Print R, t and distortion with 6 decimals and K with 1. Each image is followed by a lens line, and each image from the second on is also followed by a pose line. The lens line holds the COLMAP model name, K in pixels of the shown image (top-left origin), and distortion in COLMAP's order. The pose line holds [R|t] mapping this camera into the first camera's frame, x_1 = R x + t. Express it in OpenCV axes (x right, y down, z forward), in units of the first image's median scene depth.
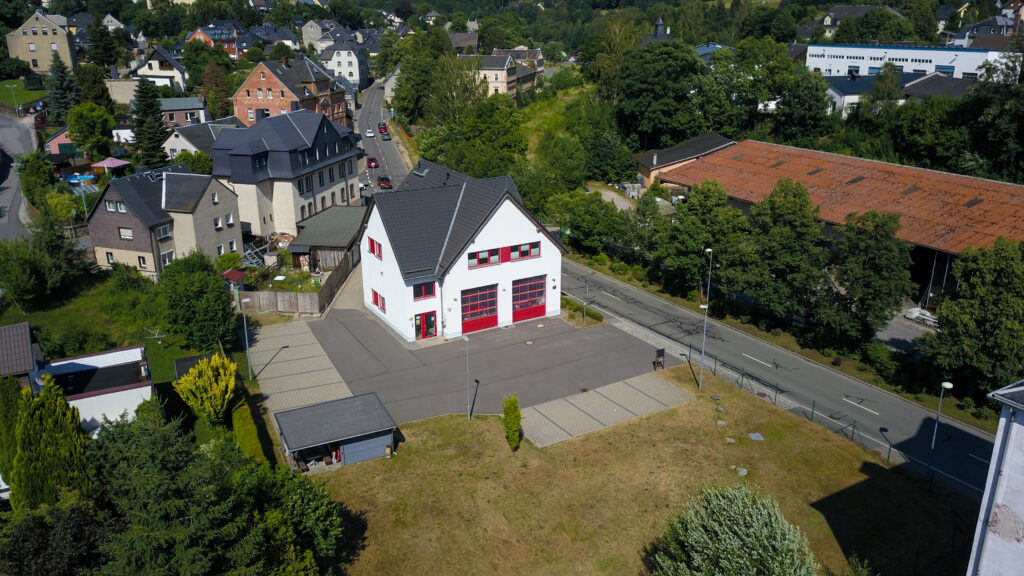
lens RADIAL K [[774.7, 0, 507.1], [0, 774.7, 283.8], [0, 0, 1]] dist [0.083676, -0.145181]
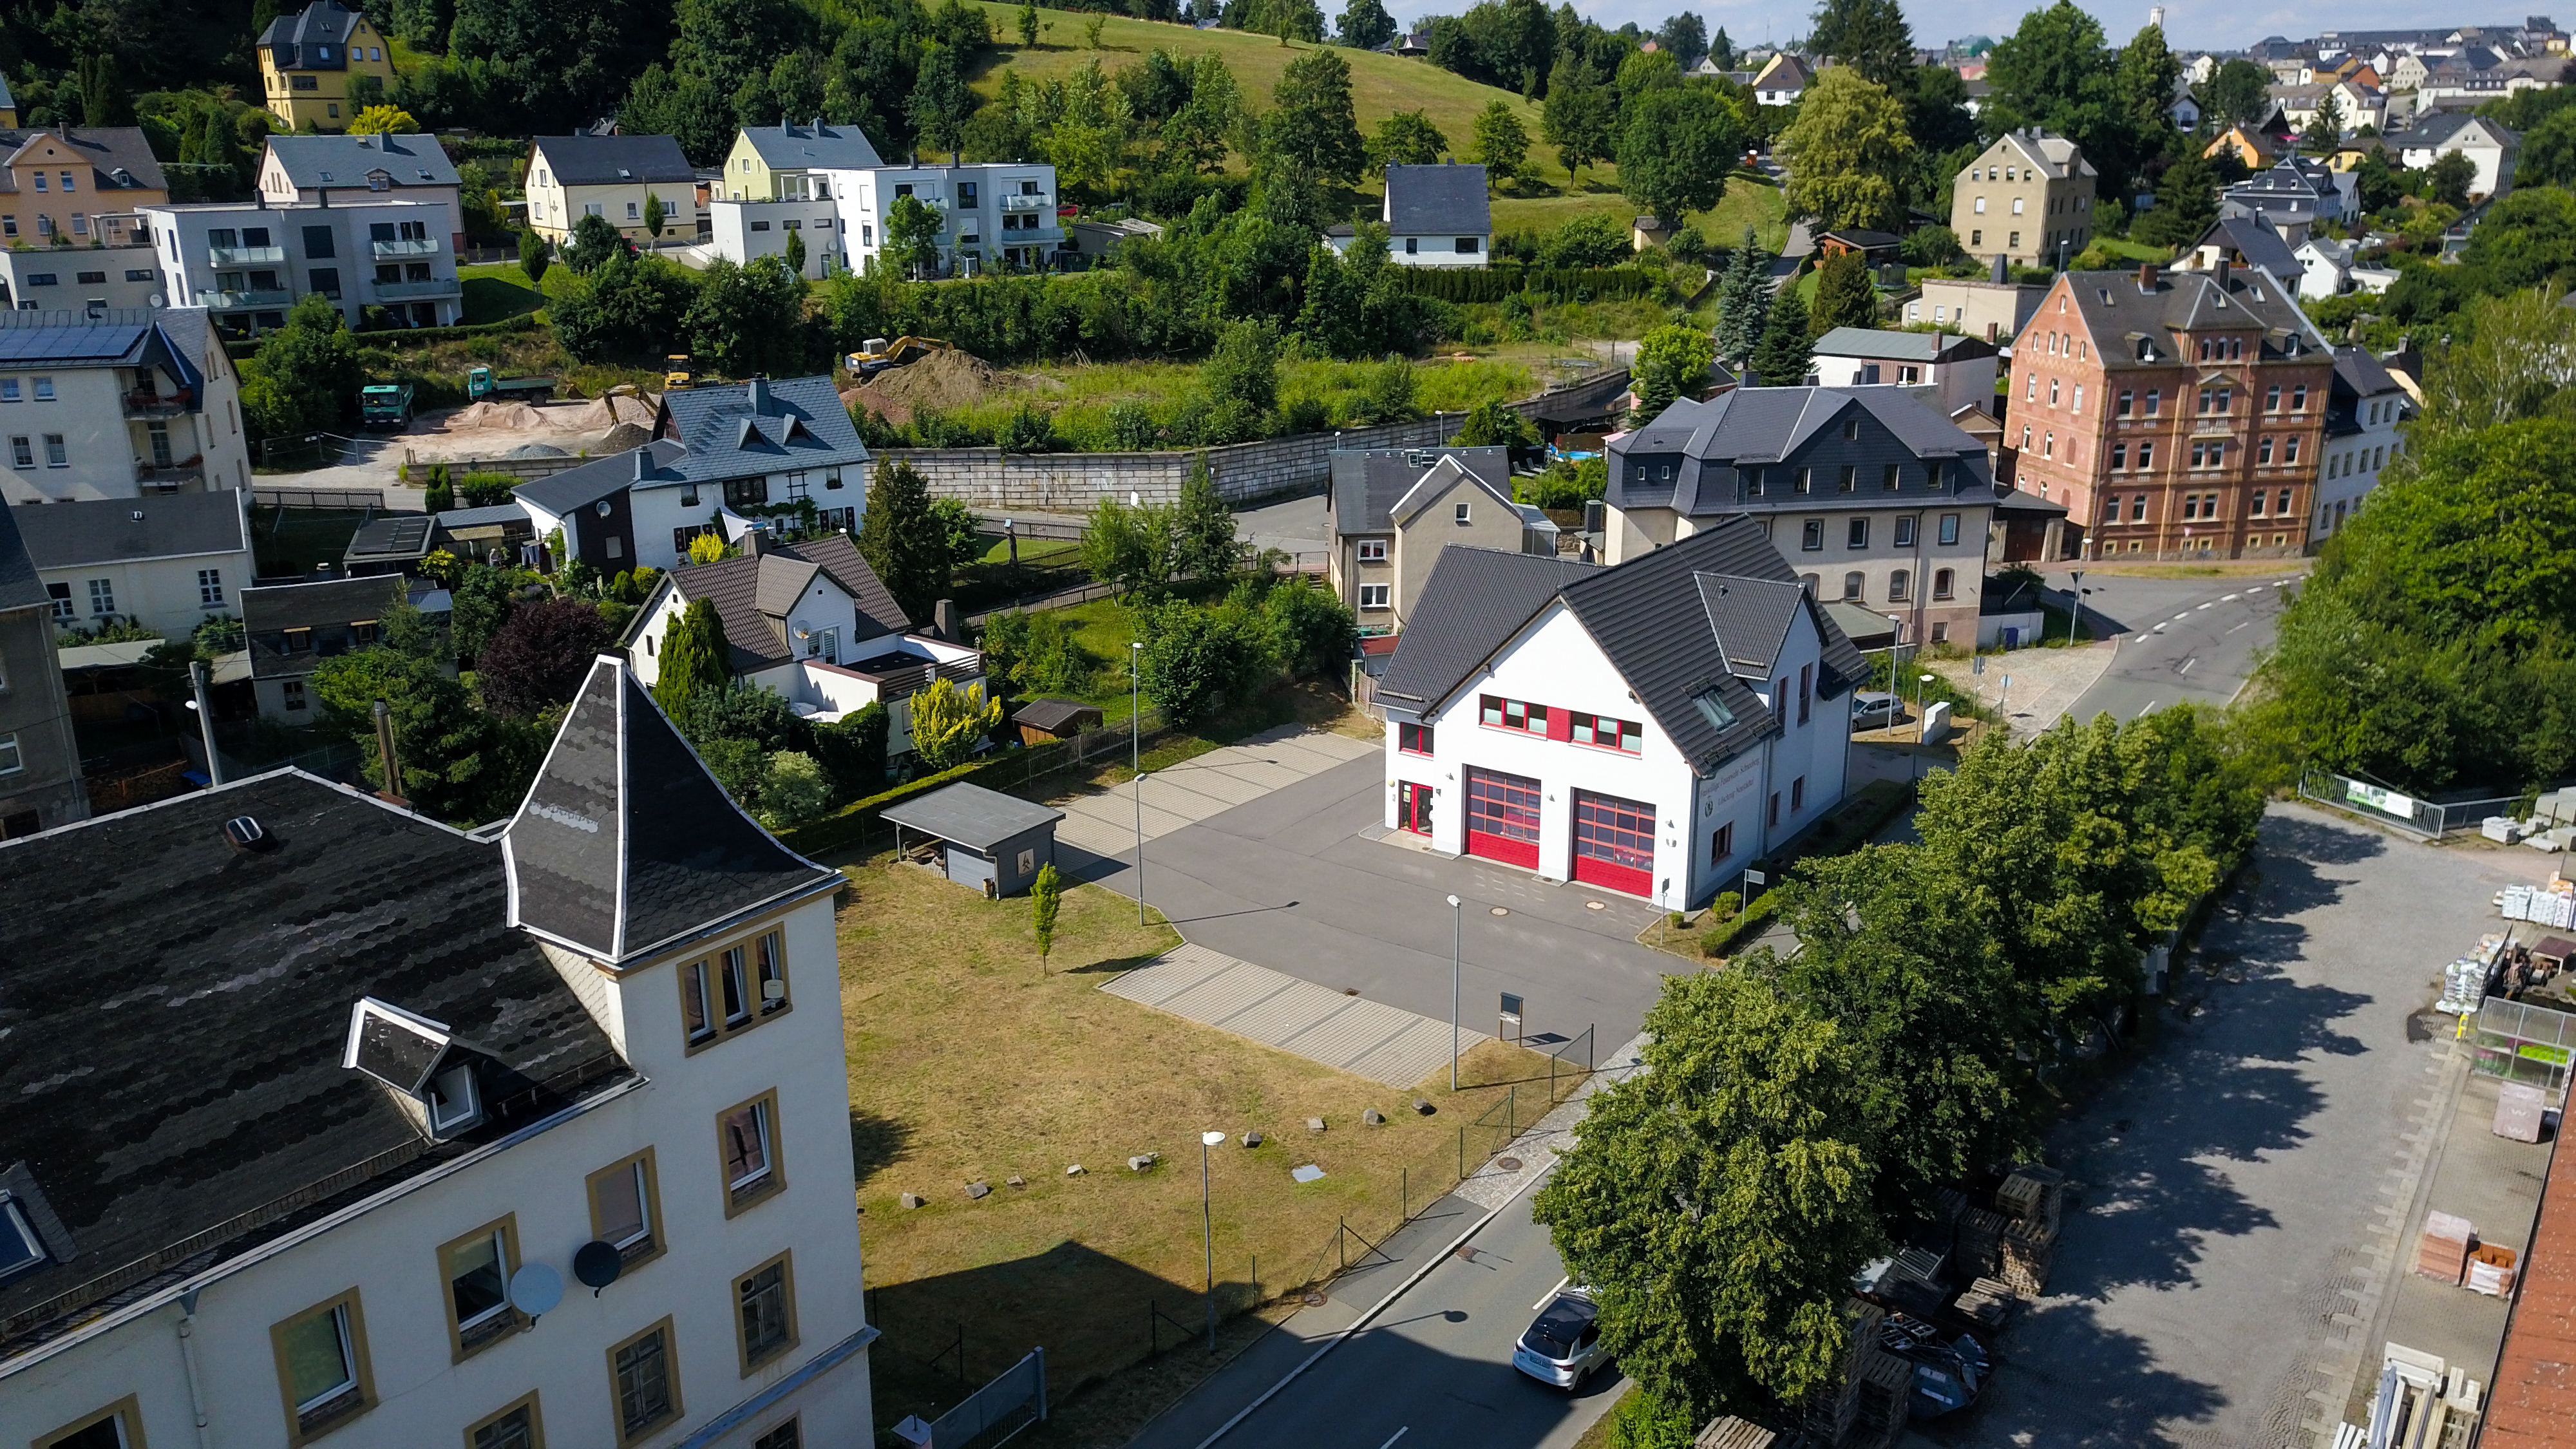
lens RADIAL K [[1948.8, 0, 1275.7], [0, 1948.8, 713.8], [0, 0, 1]] dist [0.083676, -0.145181]
pose [[0.392065, 0.270223, -0.879355, 0.951308], [-0.292479, 0.942902, 0.159347, -0.179029], [0.872204, 0.194718, 0.448714, 0.321630]]
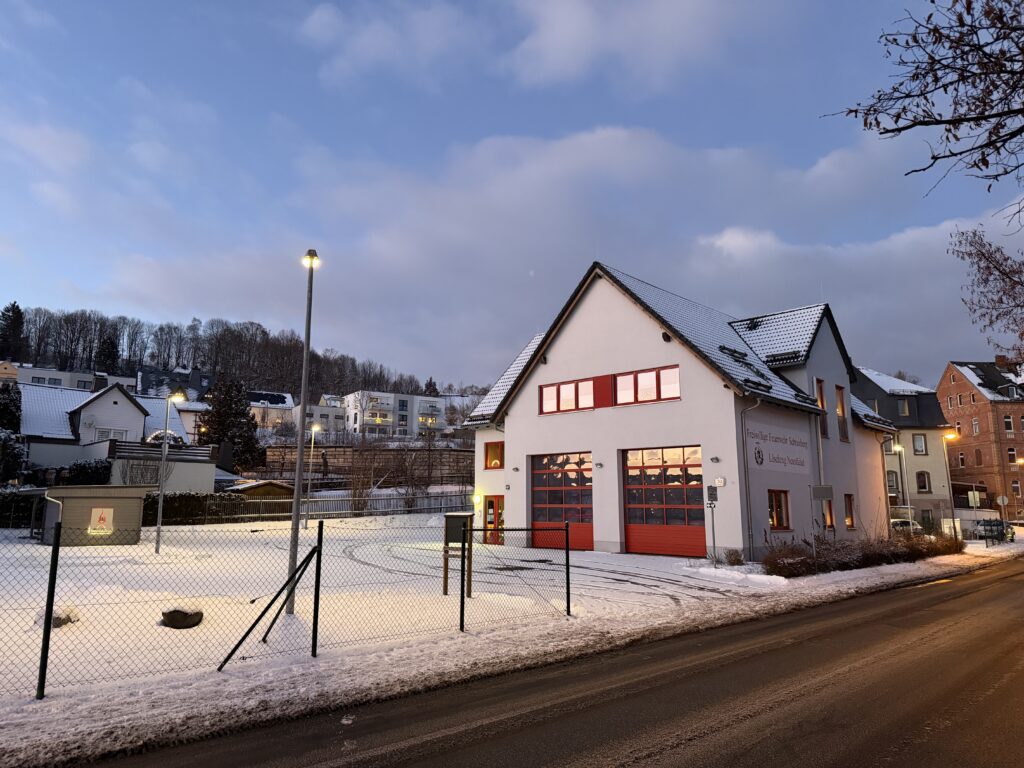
lens RADIAL K [[708.5, 0, 512.0], [0, 708.5, 384.0], [0, 0, 1]] dist [0.000868, 0.000012]
pose [[0.288733, -0.157491, -0.944367, 0.400804], [-0.317701, 0.914727, -0.249682, 0.088212], [0.903161, 0.372118, 0.214077, 0.841639]]
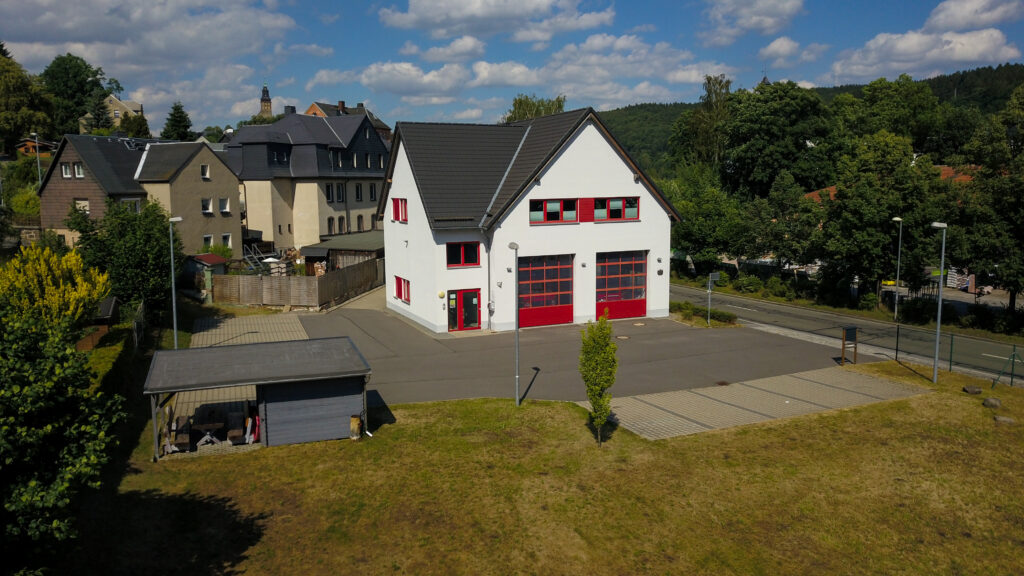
lens RADIAL K [[774.7, 0, 507.1], [0, 774.7, 283.8], [0, 0, 1]] dist [0.083676, -0.145181]
pose [[0.994332, 0.007541, -0.106056, 0.001130], [-0.028414, 0.980050, -0.196711, 0.157433], [0.102457, 0.198609, 0.974709, 0.347823]]
